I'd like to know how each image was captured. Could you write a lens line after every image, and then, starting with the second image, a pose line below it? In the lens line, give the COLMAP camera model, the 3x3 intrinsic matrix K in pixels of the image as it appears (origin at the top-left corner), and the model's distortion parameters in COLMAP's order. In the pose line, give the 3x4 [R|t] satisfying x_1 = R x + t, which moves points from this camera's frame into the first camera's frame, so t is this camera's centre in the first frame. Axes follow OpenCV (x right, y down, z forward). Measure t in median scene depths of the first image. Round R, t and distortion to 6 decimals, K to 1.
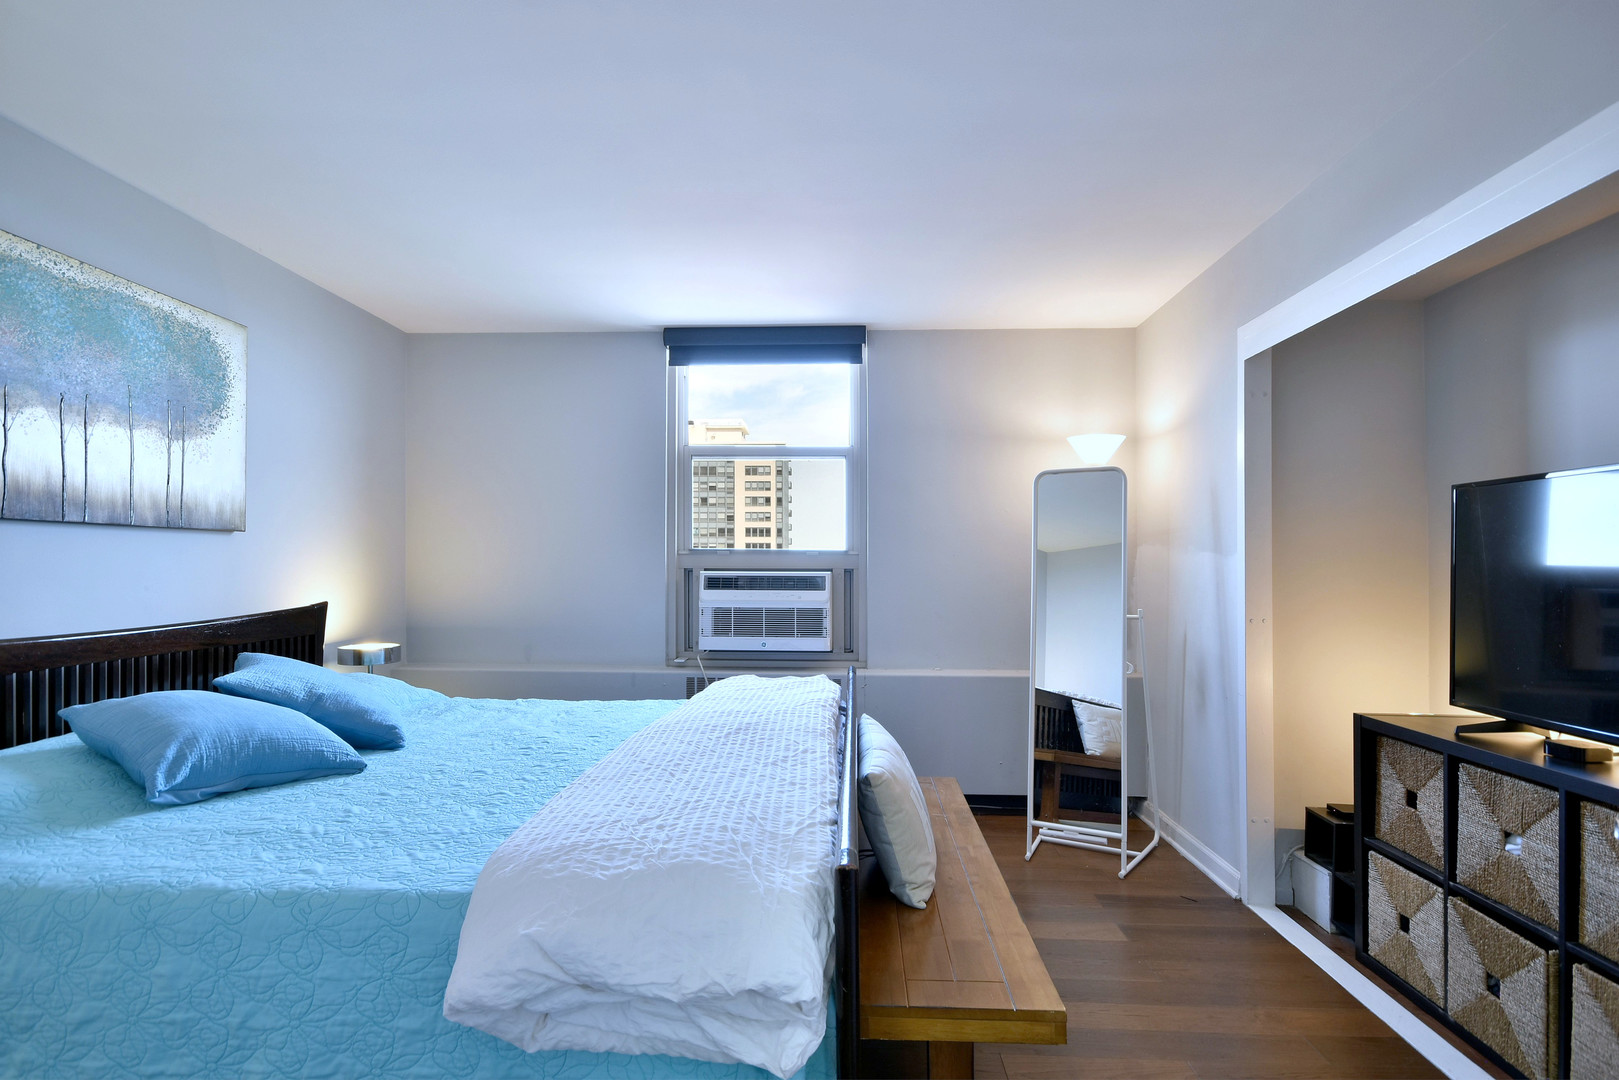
lens RADIAL K [[834.8, 0, 777.8], [0, 834.8, 556.2], [0, 0, 1]] dist [0.021739, -0.002179]
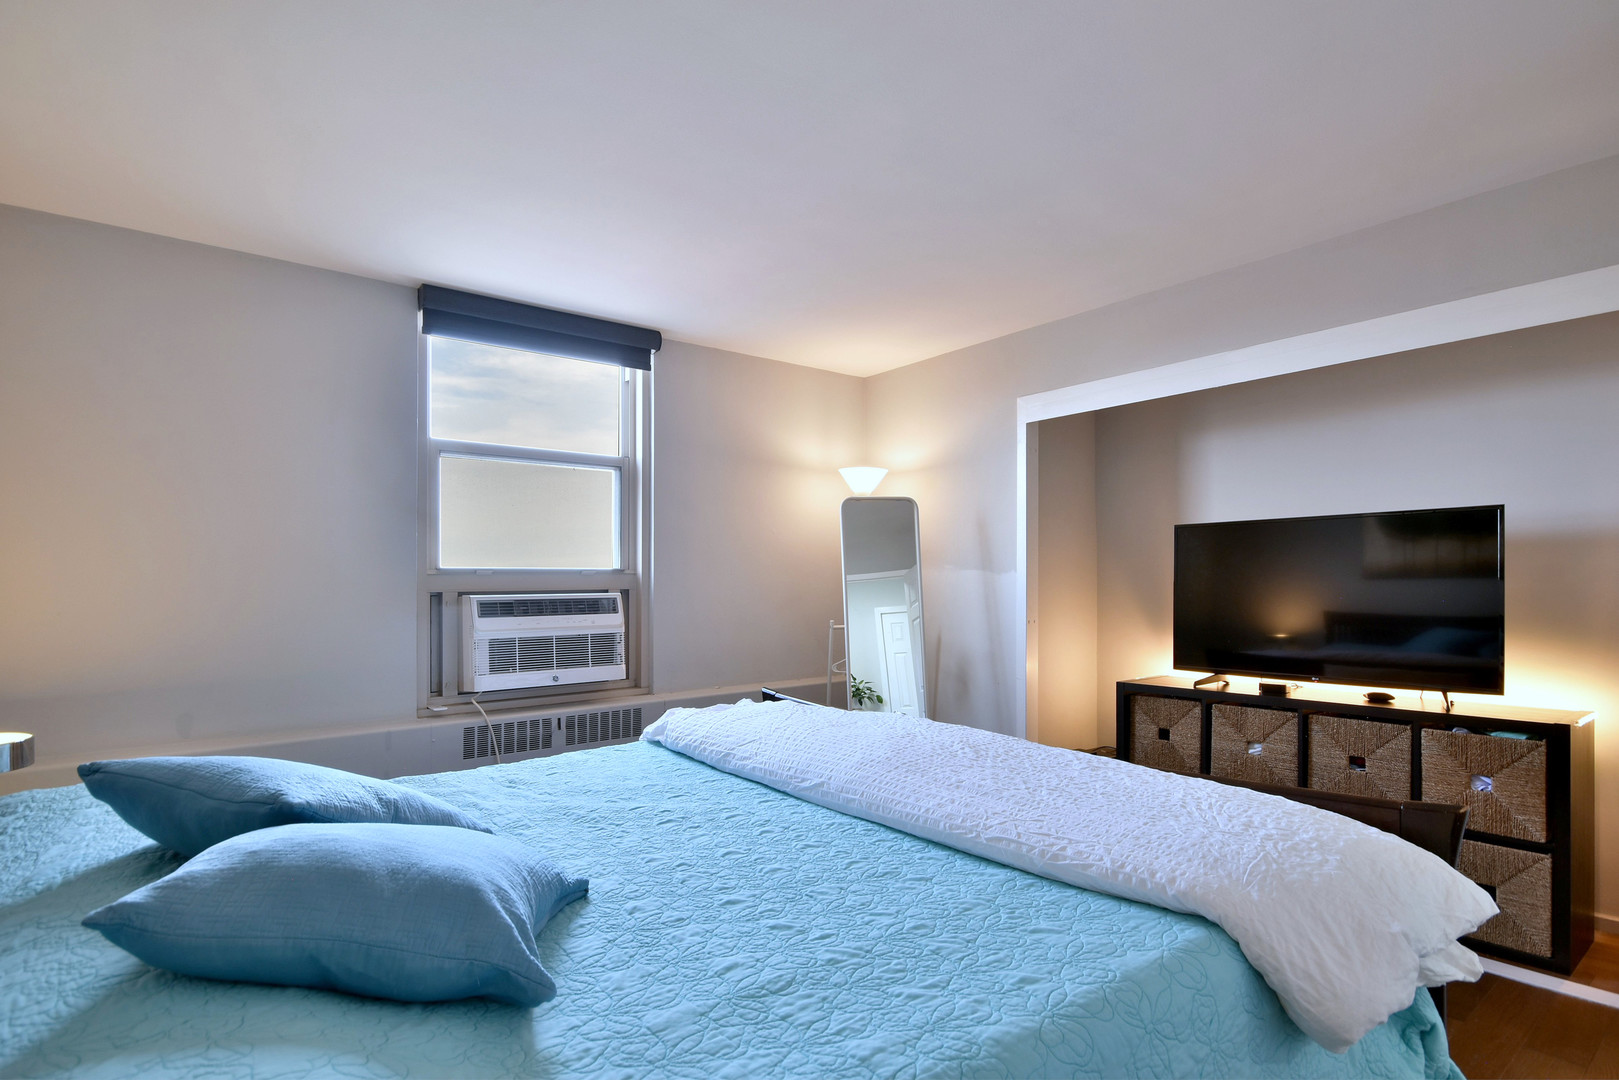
lens RADIAL K [[834.8, 0, 797.7], [0, 834.8, 576.2], [0, 0, 1]] dist [0.021739, -0.002179]
pose [[0.741154, -0.008092, 0.671286, -0.400557], [0.006733, 0.999967, 0.004620, -0.002091], [-0.671301, 0.001096, 0.741184, 0.183337]]
